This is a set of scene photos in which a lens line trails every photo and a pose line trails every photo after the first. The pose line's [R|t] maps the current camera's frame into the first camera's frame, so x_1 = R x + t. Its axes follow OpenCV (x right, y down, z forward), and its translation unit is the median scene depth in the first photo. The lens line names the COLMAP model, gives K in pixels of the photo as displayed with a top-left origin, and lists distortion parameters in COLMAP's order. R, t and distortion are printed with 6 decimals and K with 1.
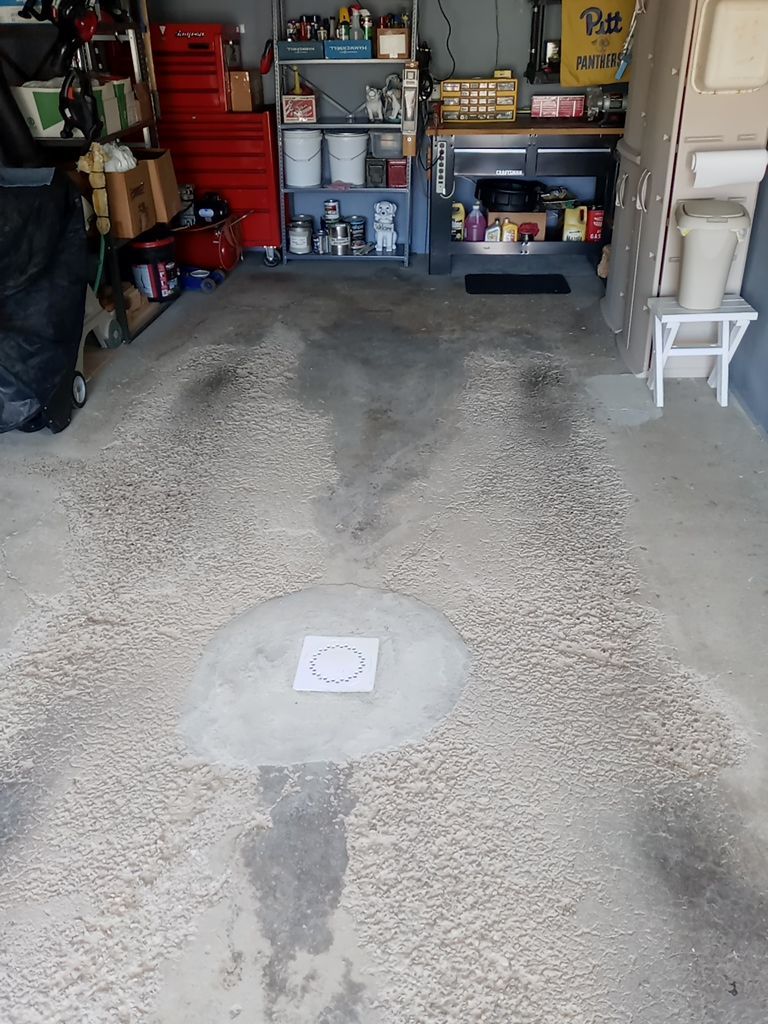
lens RADIAL K [[813.4, 0, 398.4], [0, 813.4, 512.7], [0, 0, 1]] dist [0.081694, -0.153216]
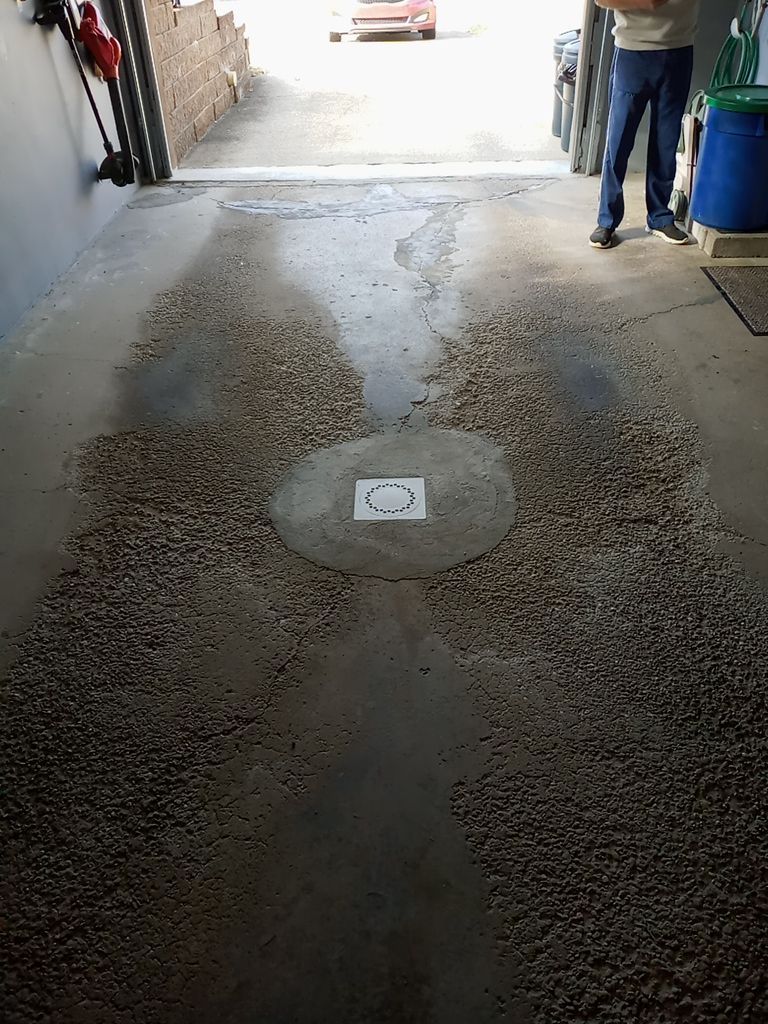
lens RADIAL K [[813.4, 0, 398.4], [0, 813.4, 512.7], [0, 0, 1]] dist [0.081694, -0.153216]
pose [[-0.997362, 0.066964, -0.028029, -0.067630], [-0.000822, 0.375658, 0.926758, -1.034123], [0.072589, 0.924336, -0.374611, 1.791695]]
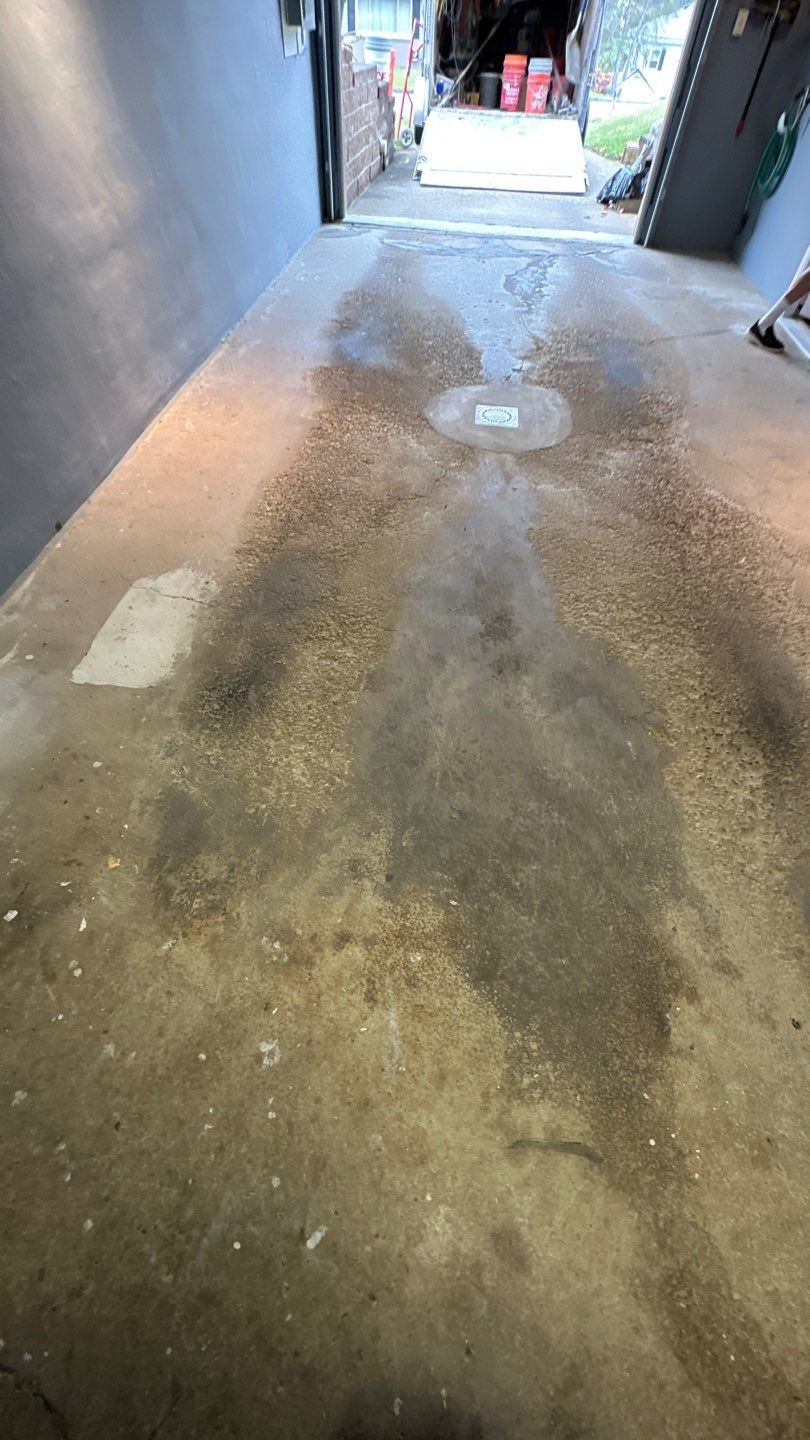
lens RADIAL K [[608.0, 0, 405.3], [0, 608.0, 724.6], [0, 0, 1]] dist [-0.000054, -0.001016]
pose [[-0.998558, -0.052823, 0.009624, 0.102737], [0.001699, 0.148059, 0.988977, -1.343834], [-0.053666, 0.987567, -0.147756, 2.386831]]
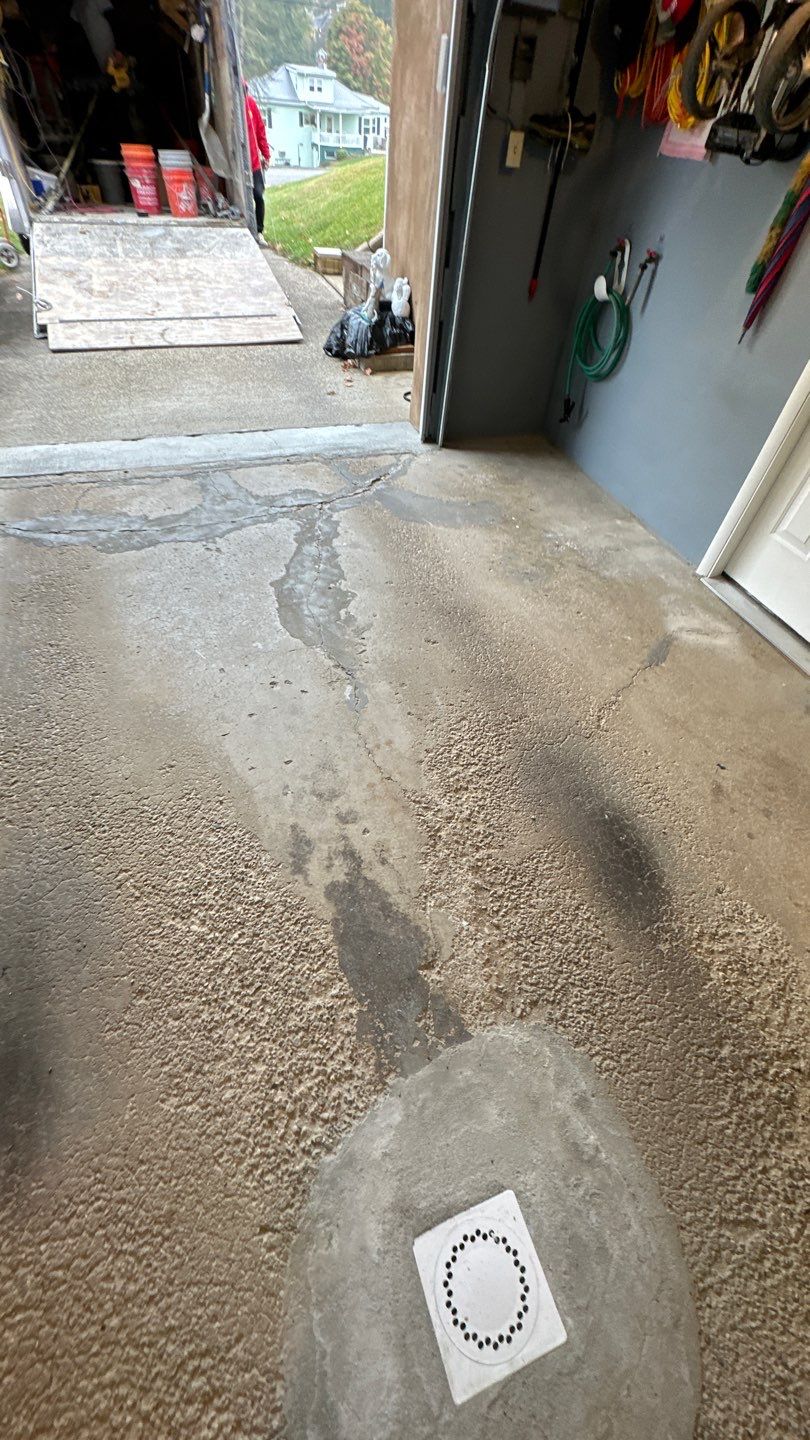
lens RADIAL K [[566.5, 0, 408.3], [0, 566.5, 686.9], [0, 0, 1]] dist [0.000981, -0.000303]
pose [[-0.911811, 0.257116, -0.320143, 0.005042], [-0.265132, 0.226683, 0.937187, -0.413230], [0.313537, 0.939418, -0.138522, 0.734917]]
